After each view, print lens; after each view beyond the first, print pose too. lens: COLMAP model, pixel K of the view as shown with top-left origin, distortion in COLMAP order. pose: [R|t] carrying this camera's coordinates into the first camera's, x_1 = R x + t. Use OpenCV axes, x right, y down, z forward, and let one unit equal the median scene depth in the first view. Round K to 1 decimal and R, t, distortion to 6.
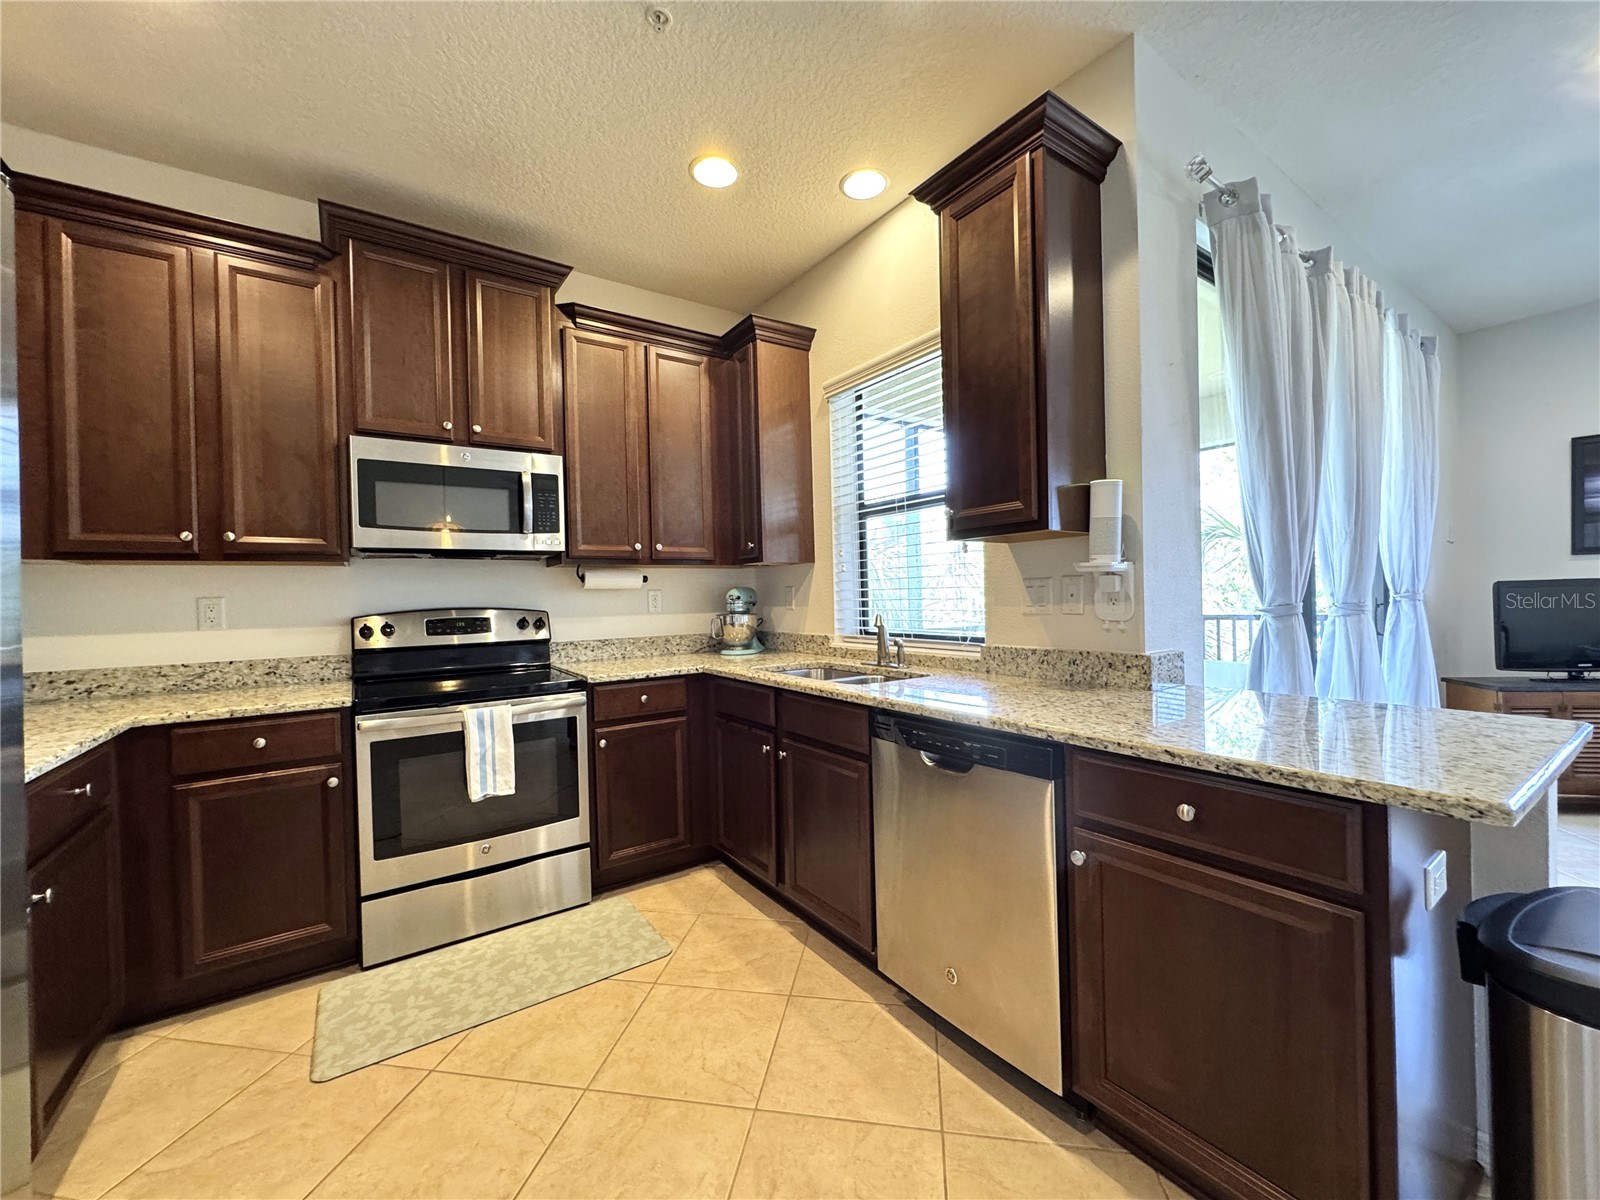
lens RADIAL K [[639.8, 0, 799.7], [0, 639.8, 598.2], [0, 0, 1]] dist [-0.003342, 0.000991]
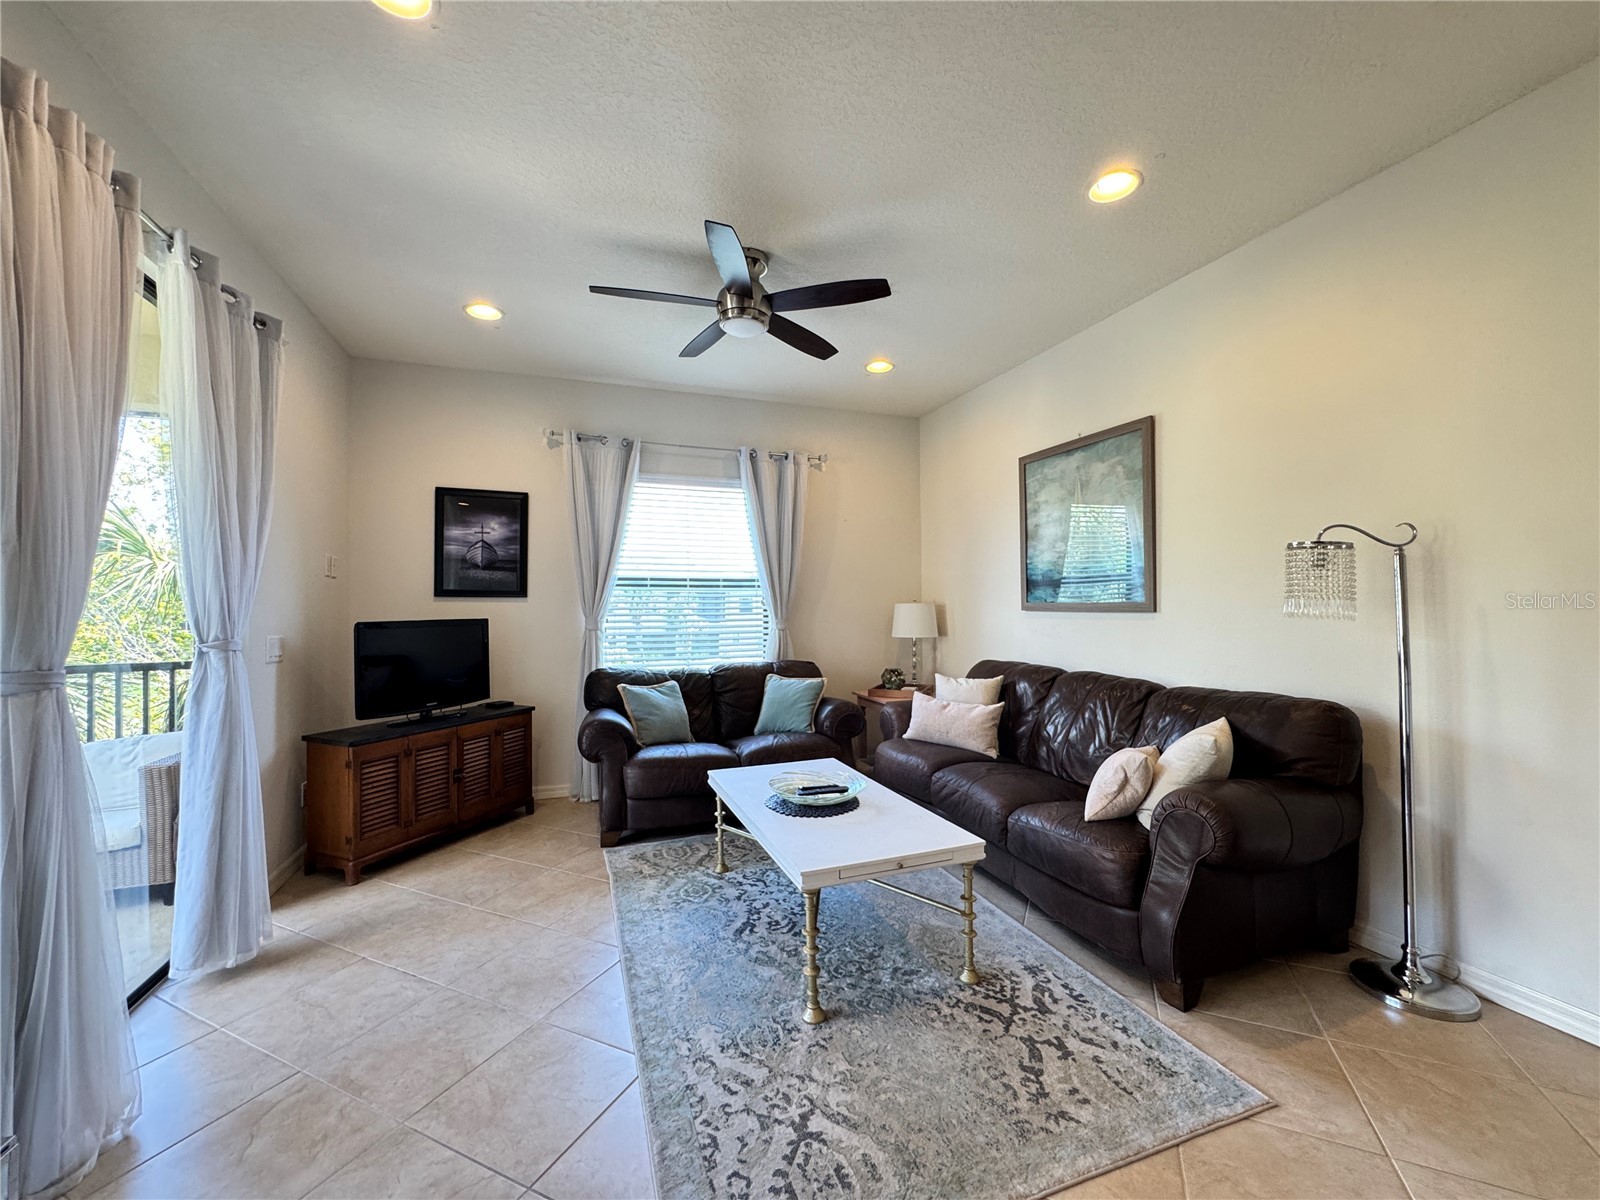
lens RADIAL K [[639.8, 0, 799.7], [0, 639.8, 598.2], [0, 0, 1]] dist [-0.003342, 0.000991]
pose [[0.257610, 0.036142, 0.965573, 0.551969], [0.006372, 0.999215, -0.039102, -0.032261], [-0.966228, 0.016226, 0.257177, 0.227060]]
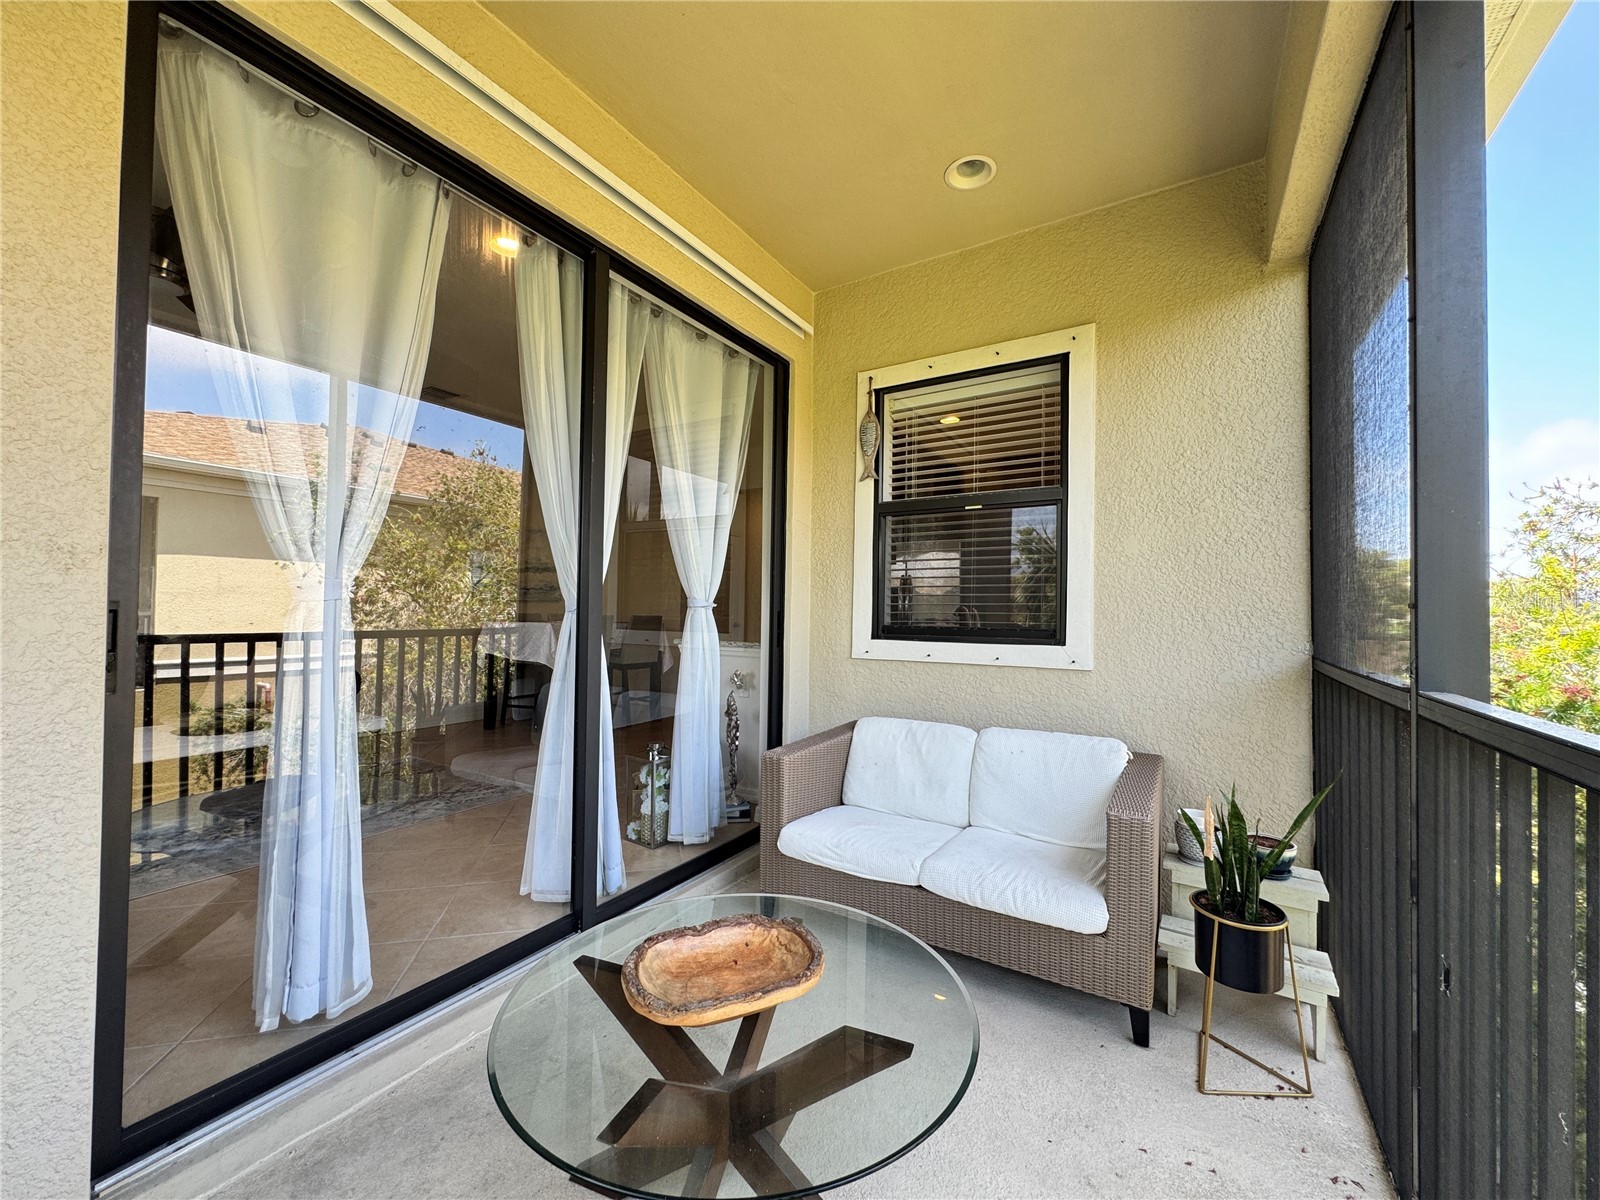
lens RADIAL K [[639.2, 0, 798.9], [0, 639.2, 601.0], [0, 0, 1]] dist [0.003009, -0.000086]
pose [[-0.917030, 0.009824, -0.398696, 1.046267], [0.009634, 0.999951, 0.002482, 0.005914], [0.398701, -0.001565, -0.917080, 2.228486]]
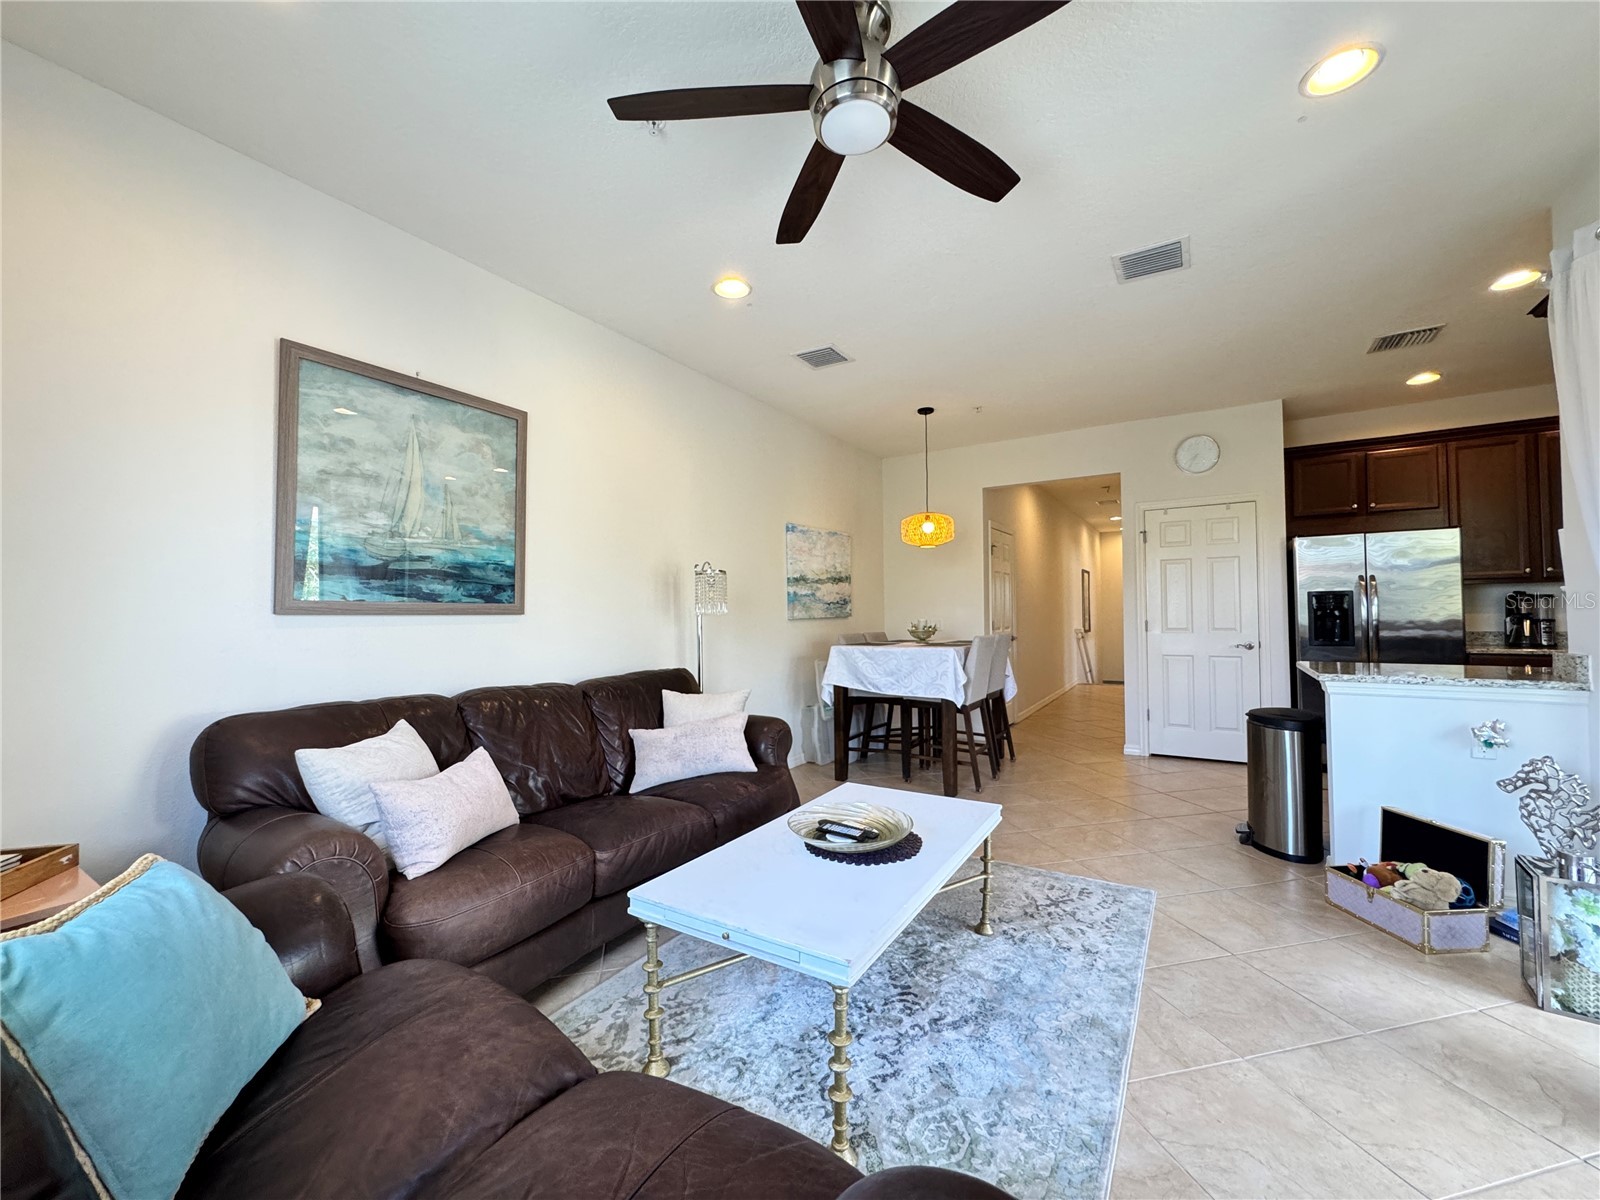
lens RADIAL K [[639.2, 0, 798.9], [0, 639.2, 601.0], [0, 0, 1]] dist [0.003009, -0.000086]
pose [[-0.918799, 0.026795, -0.393816, 2.038557], [0.032257, 0.999453, -0.007255, -0.050486], [0.393407, -0.019370, -0.919161, 1.264309]]
